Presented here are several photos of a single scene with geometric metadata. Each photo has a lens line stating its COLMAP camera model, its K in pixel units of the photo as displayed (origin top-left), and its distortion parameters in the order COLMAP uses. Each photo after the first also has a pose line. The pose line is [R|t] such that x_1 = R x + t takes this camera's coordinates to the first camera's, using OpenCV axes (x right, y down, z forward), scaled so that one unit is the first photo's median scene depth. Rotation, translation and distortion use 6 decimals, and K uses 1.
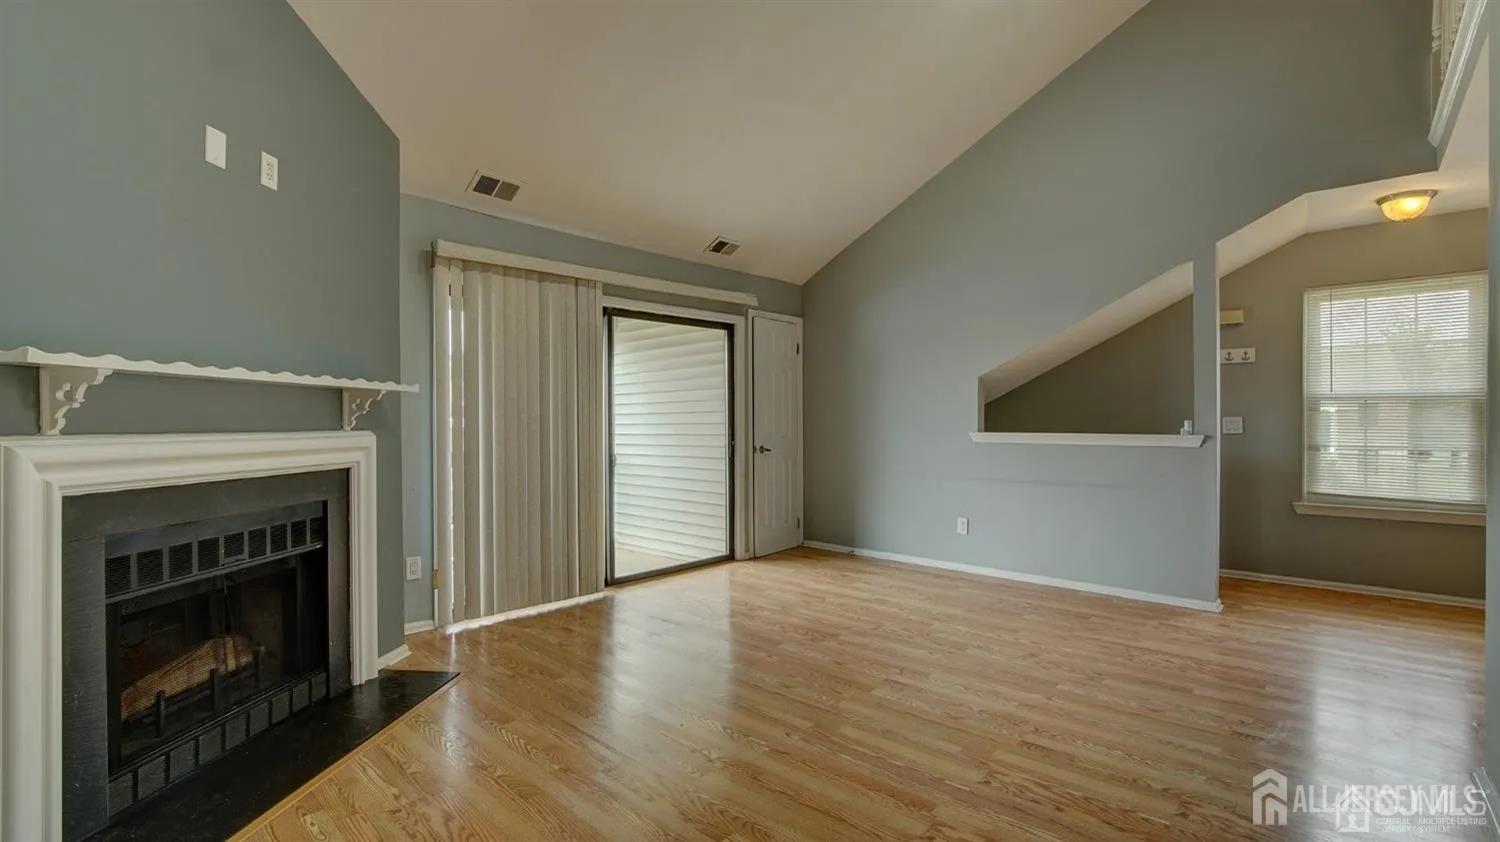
lens RADIAL K [[666.4, 0, 741.6], [0, 666.4, 427.6], [0, 0, 1]] dist [-0.037874, 0.007062]
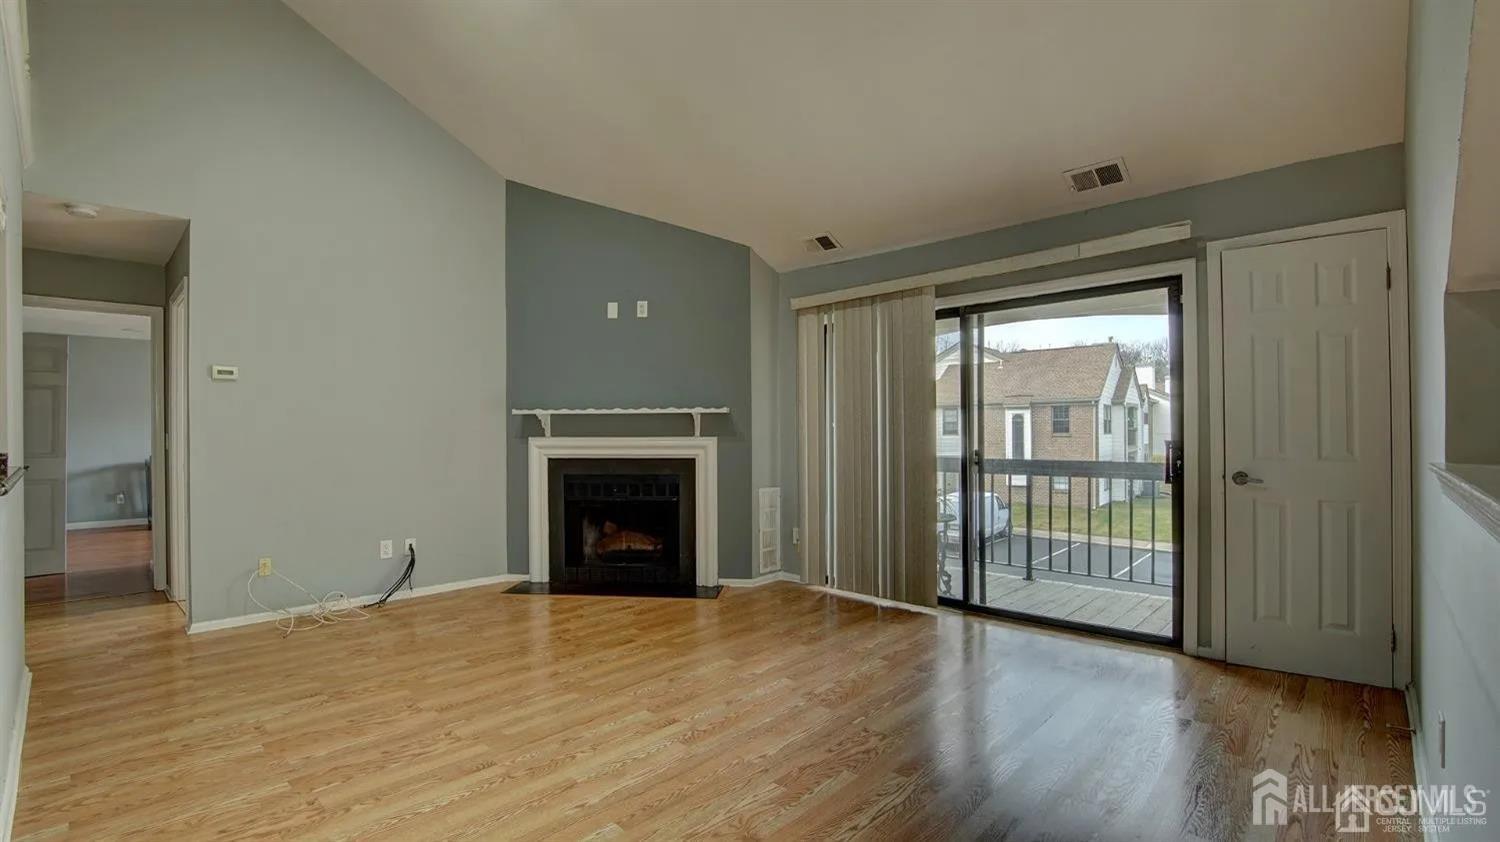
lens RADIAL K [[666.4, 0, 745.7], [0, 666.4, 428.4], [0, 0, 1]] dist [-0.037874, 0.007062]
pose [[-0.000019, -0.001518, -0.999999, 0.887158], [-0.003268, 0.999994, -0.001518, -0.011829], [0.999995, 0.003268, -0.000024, 0.867085]]
